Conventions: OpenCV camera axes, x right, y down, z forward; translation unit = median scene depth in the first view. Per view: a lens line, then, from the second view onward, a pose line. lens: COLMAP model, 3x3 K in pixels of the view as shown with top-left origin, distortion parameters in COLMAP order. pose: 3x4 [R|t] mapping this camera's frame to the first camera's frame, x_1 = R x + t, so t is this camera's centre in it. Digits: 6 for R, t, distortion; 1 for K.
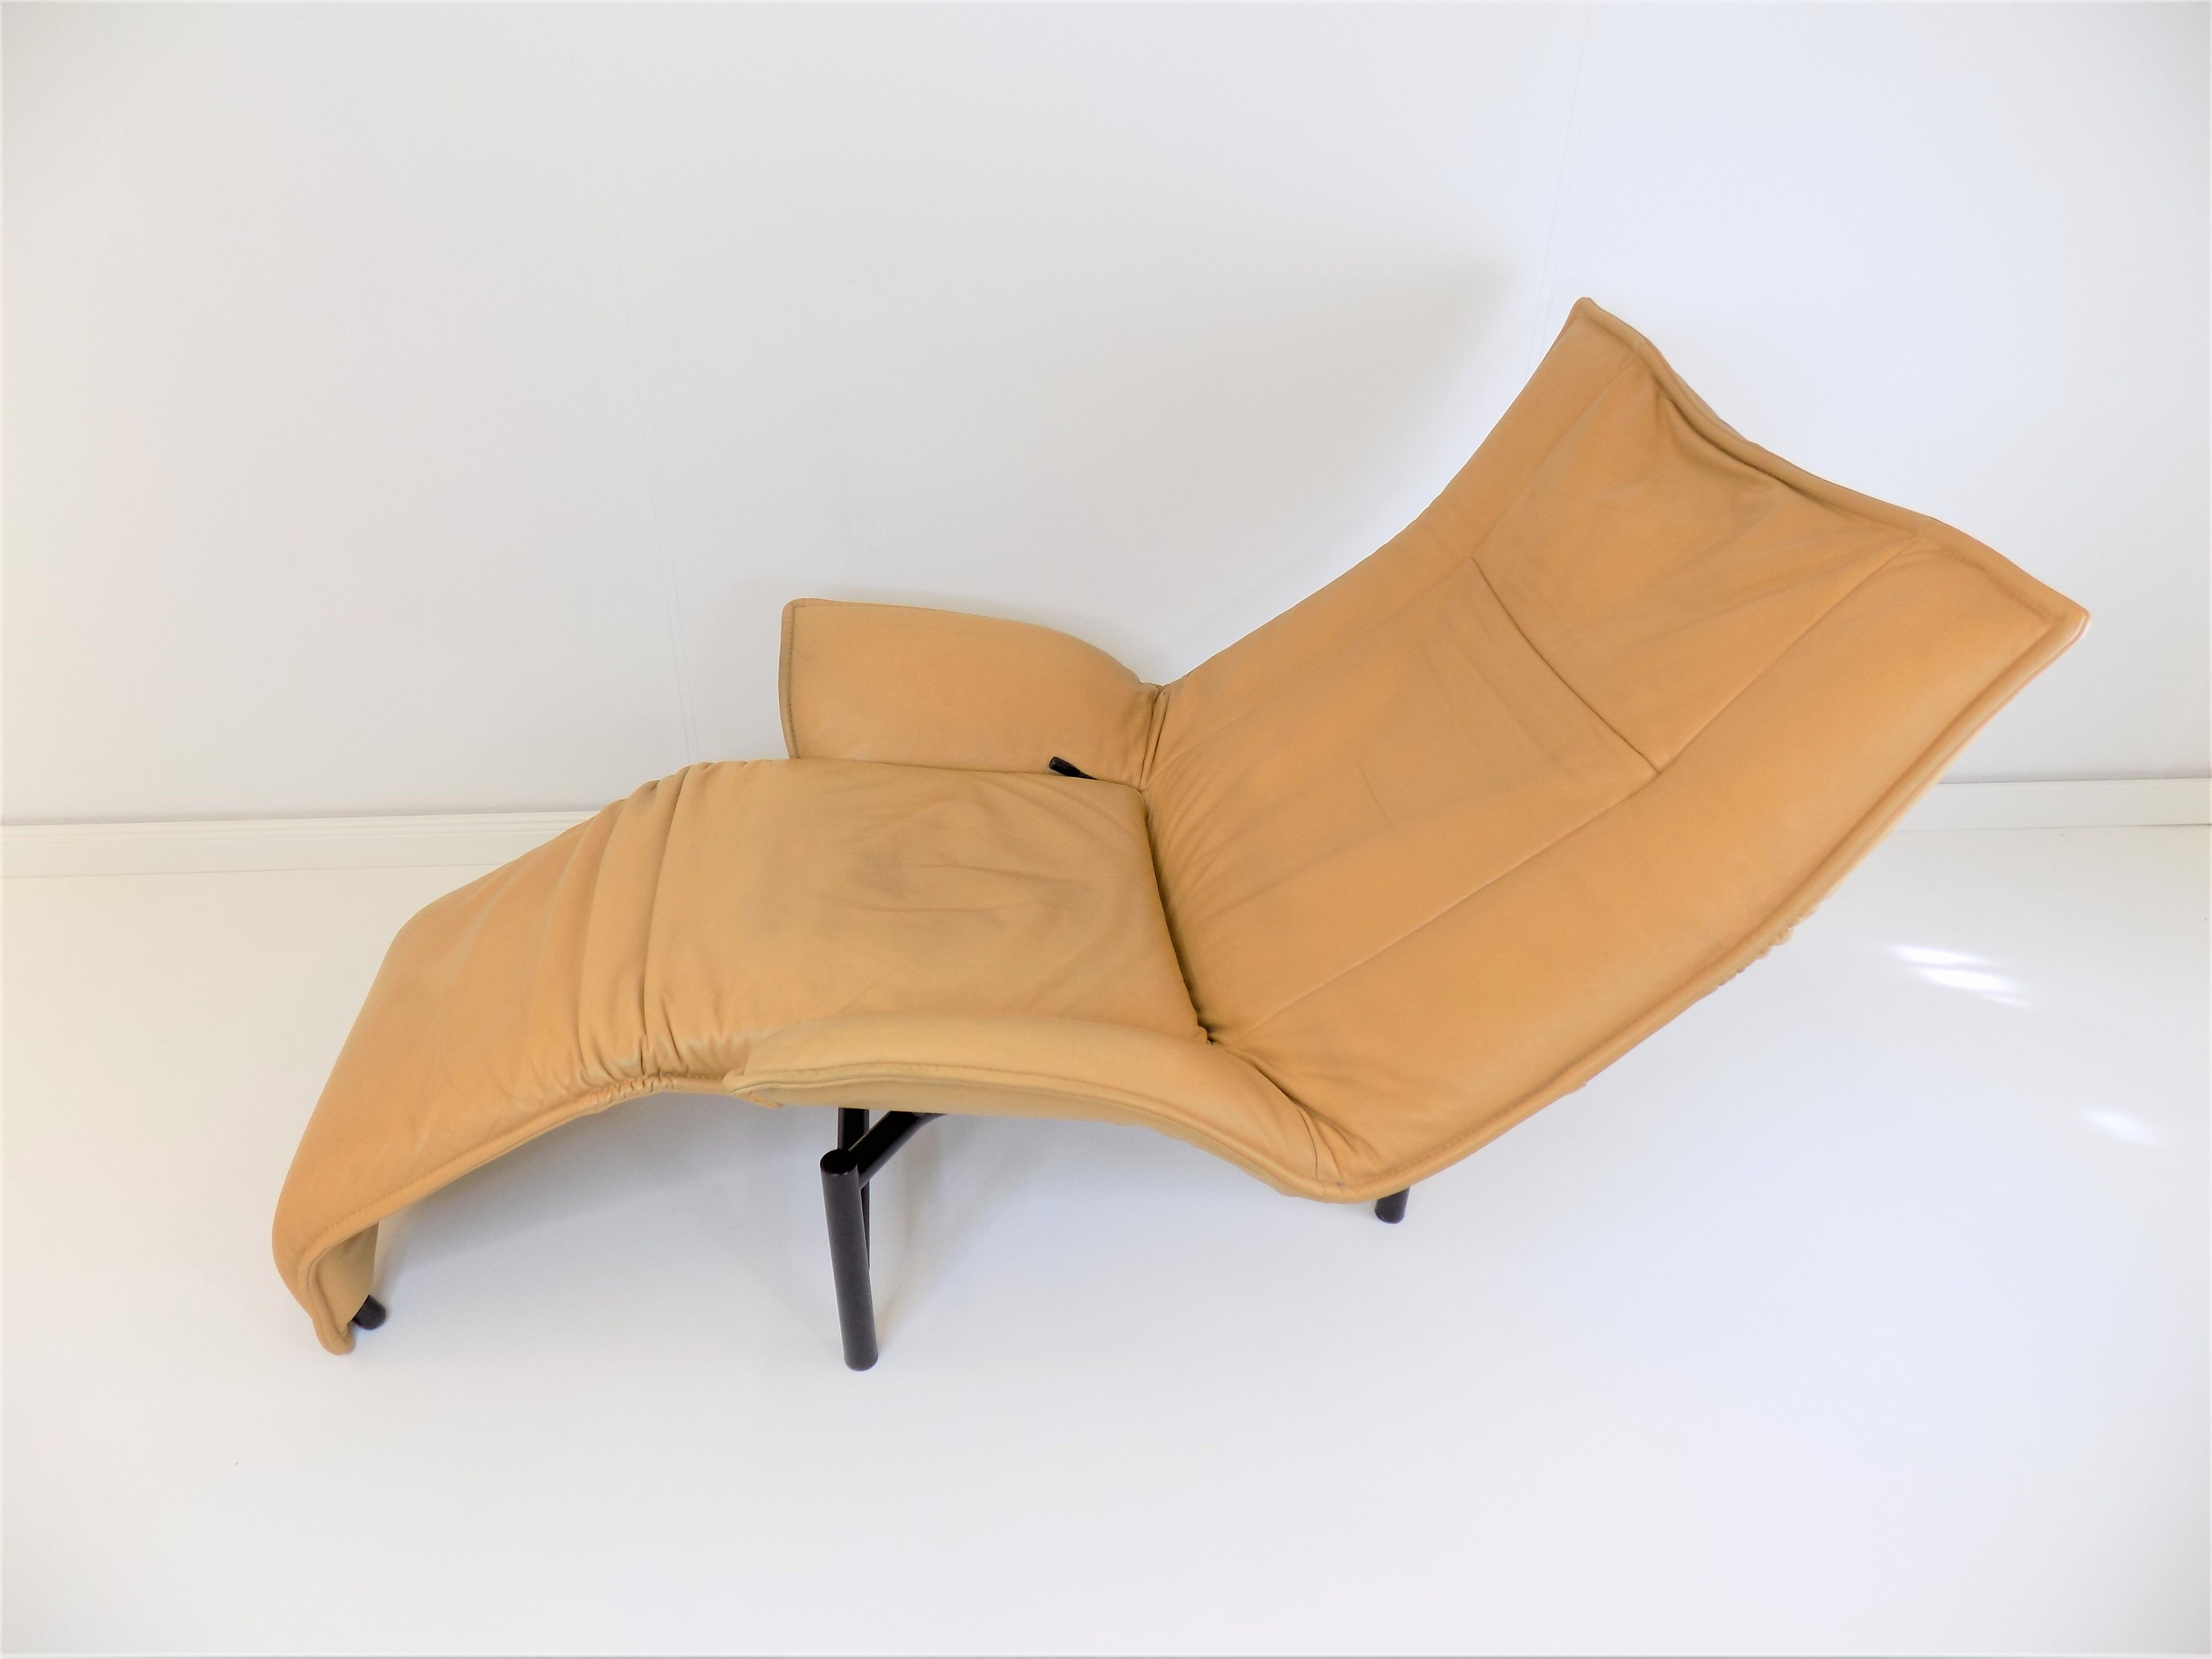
lens RADIAL K [[1481.0, 0, 1091.5], [0, 1481.0, 825.6], [0, 0, 1]] dist [-0.035834, 0.018197]
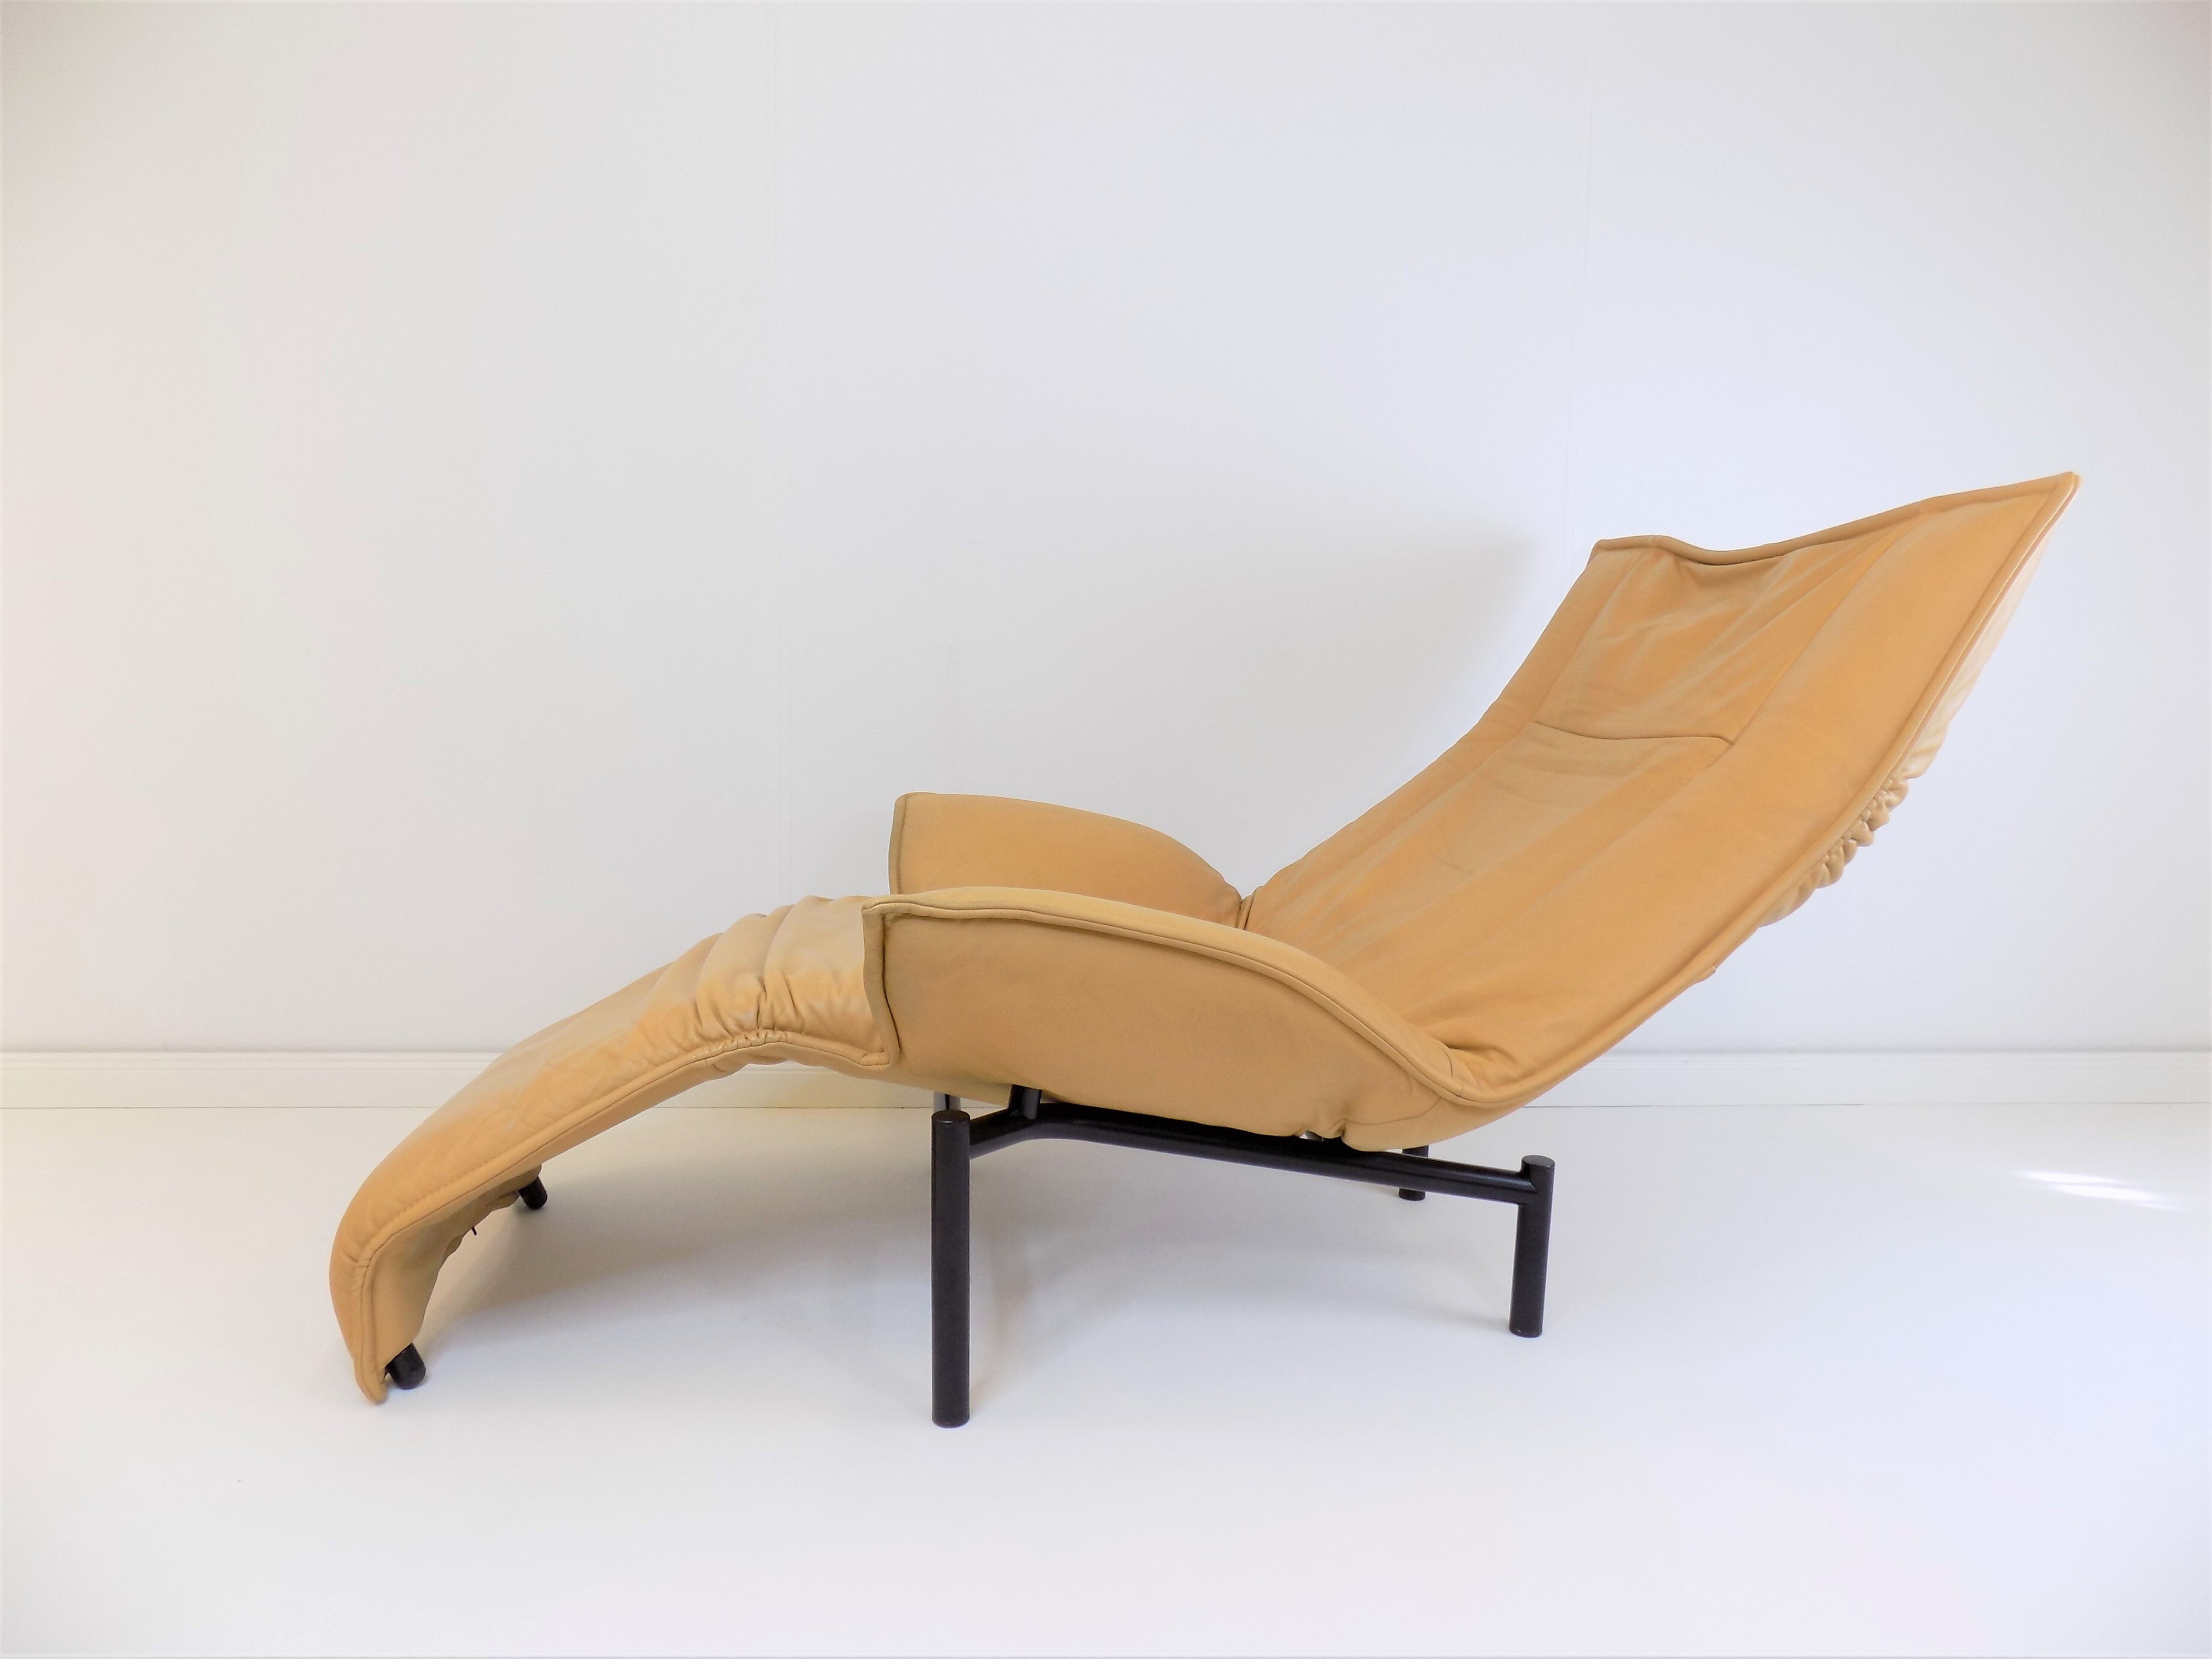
lens RADIAL K [[1481.0, 0, 1097.0], [0, 1481.0, 822.0], [0, 0, 1]] dist [-0.035834, 0.018197]
pose [[0.999845, 0.000829, -0.017604, -0.059007], [-0.008565, 0.895833, -0.444308, 0.482873], [0.015402, 0.444389, 0.895701, 0.053345]]
